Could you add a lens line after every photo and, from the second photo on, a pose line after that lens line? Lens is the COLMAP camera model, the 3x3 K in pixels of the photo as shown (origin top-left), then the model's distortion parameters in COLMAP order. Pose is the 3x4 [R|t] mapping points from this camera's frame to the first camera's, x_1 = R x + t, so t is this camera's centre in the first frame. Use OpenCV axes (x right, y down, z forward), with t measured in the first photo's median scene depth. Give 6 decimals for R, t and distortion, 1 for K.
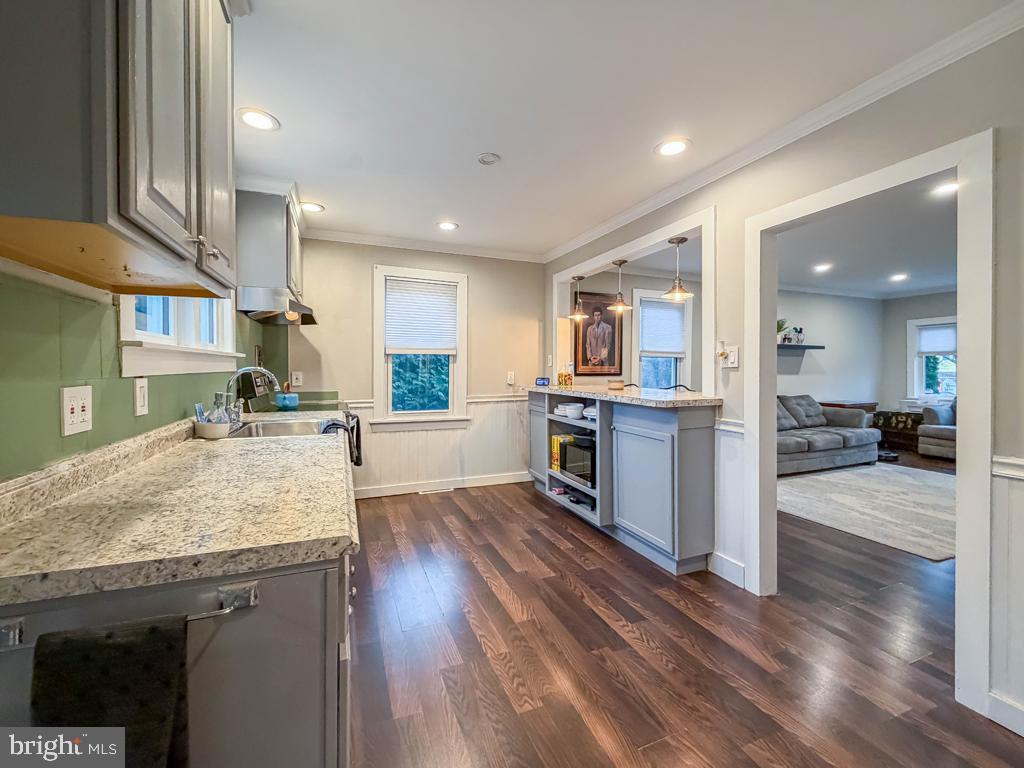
lens RADIAL K [[423.2, 0, 519.4], [0, 423.2, 370.8], [0, 0, 1]] dist [-0.003902, 0.000300]
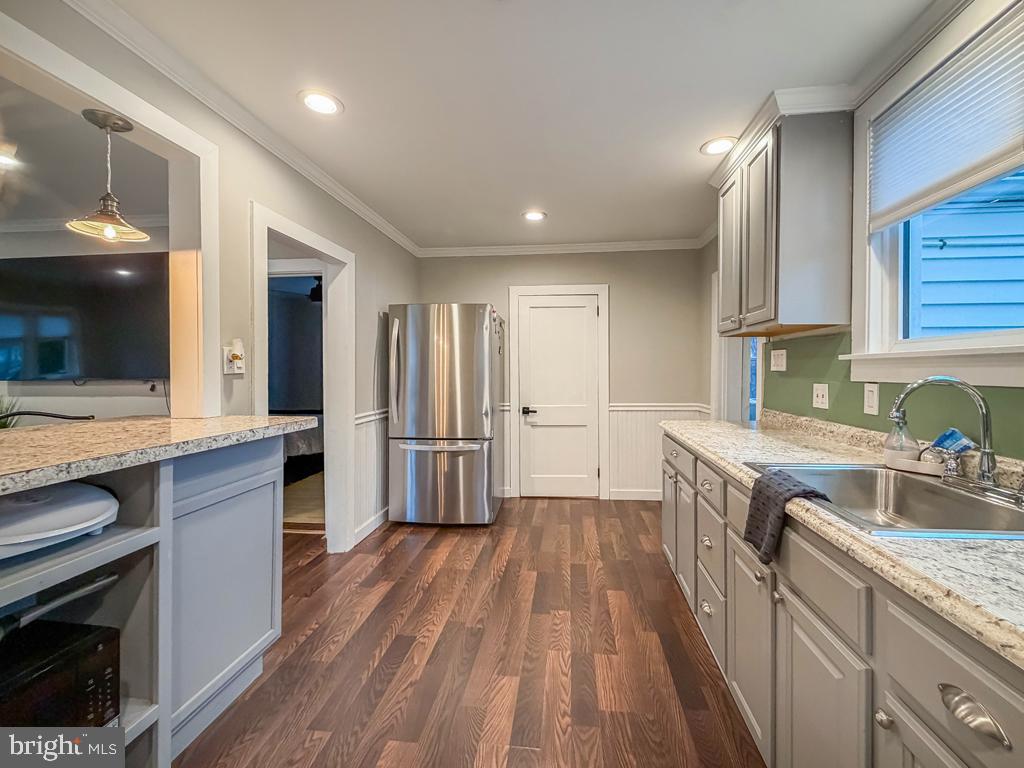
lens RADIAL K [[423.2, 0, 532.6], [0, 423.2, 374.4], [0, 0, 1]] dist [-0.003902, 0.000300]
pose [[-0.878962, -0.006819, 0.476843, -0.235180], [0.003454, 0.999780, 0.020665, -0.013732], [-0.476879, 0.019811, -0.878746, 0.941482]]
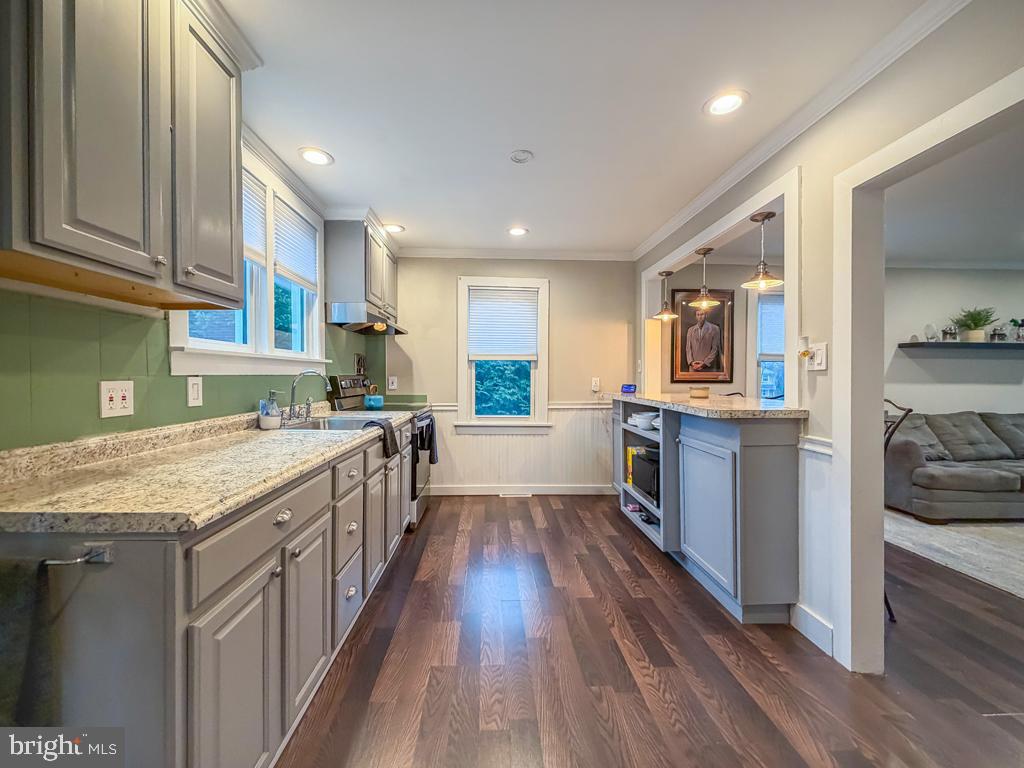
lens RADIAL K [[423.2, 0, 515.3], [0, 423.2, 379.3], [0, 0, 1]] dist [-0.003902, 0.000300]
pose [[0.941480, 0.004185, -0.337044, 0.157460], [-0.004481, 0.999990, -0.000100, 0.007679], [0.337040, 0.001605, 0.941489, 0.051664]]
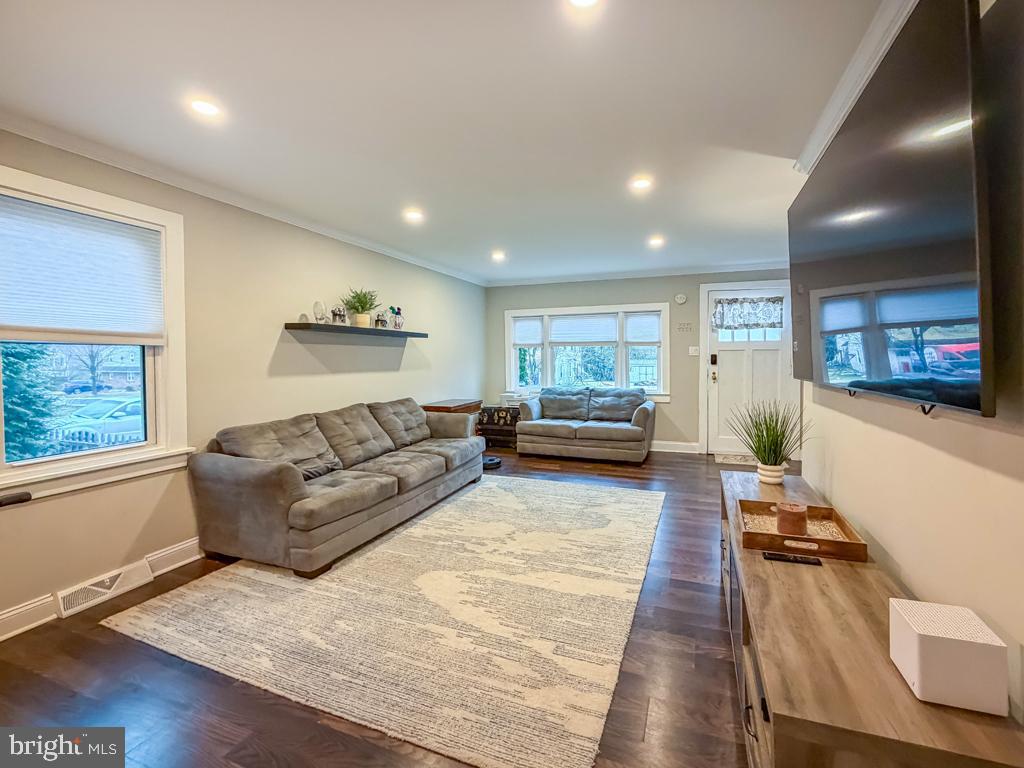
lens RADIAL K [[423.2, 0, 544.9], [0, 423.2, 377.5], [0, 0, 1]] dist [-0.003902, 0.000300]
pose [[0.662271, -0.040981, 0.748143, 0.484966], [0.009035, 0.998867, 0.046716, -0.021829], [-0.749210, -0.024179, 0.661891, 0.557583]]
